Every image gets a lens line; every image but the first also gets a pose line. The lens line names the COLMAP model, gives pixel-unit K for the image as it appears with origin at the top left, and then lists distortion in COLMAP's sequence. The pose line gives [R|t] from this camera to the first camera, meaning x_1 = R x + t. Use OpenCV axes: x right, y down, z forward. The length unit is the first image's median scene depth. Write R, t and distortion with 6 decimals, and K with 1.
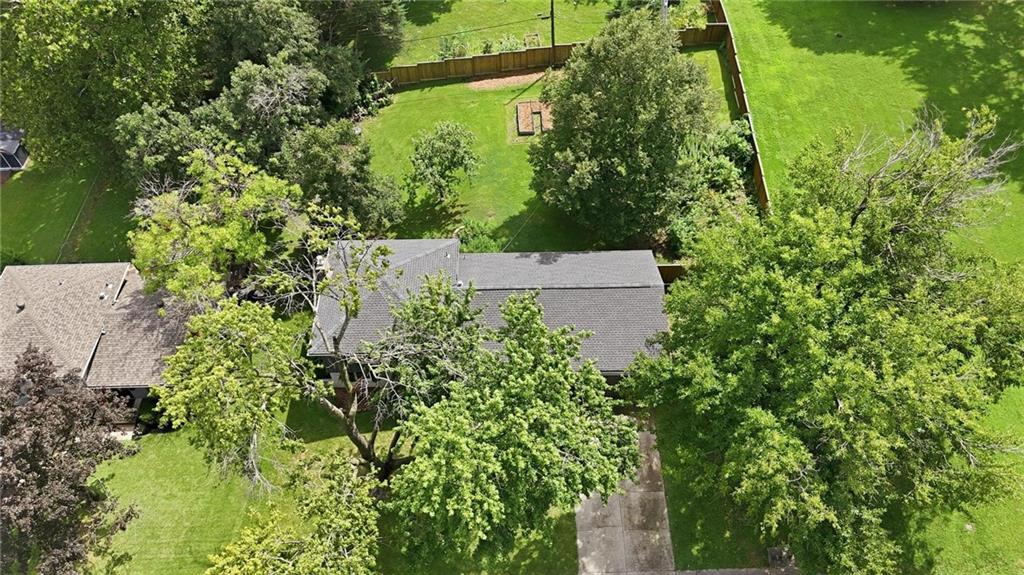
lens RADIAL K [[763.0, 0, 513.7], [0, 763.0, 284.9], [0, 0, 1]] dist [0.035079, -0.006441]
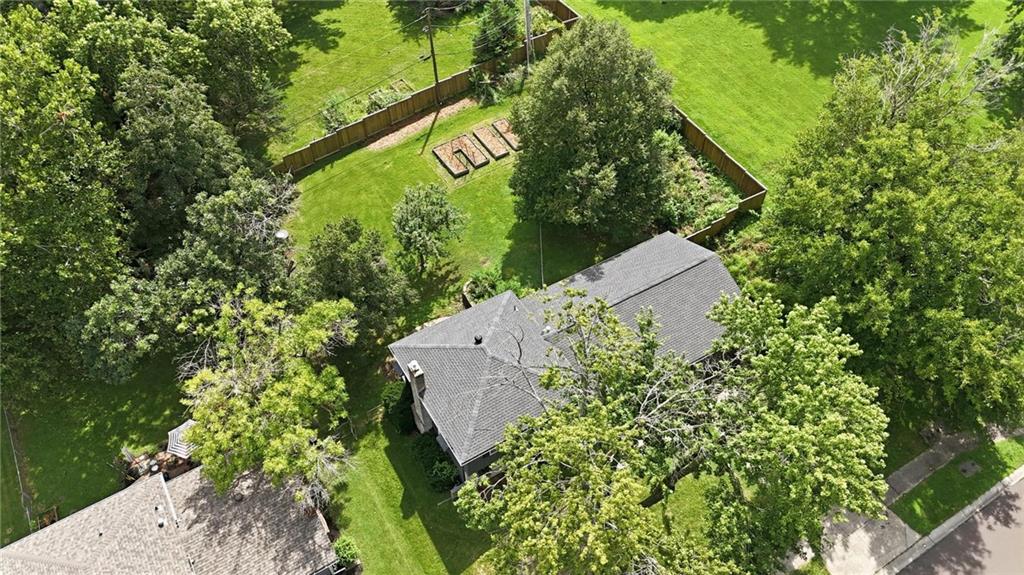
lens RADIAL K [[763.0, 0, 513.7], [0, 763.0, 284.9], [0, 0, 1]] dist [0.035079, -0.006441]
pose [[0.862157, -0.374152, 0.341608, -0.311047], [0.384718, 0.922206, 0.039103, -0.080740], [-0.329664, 0.097710, 0.939029, 0.081186]]
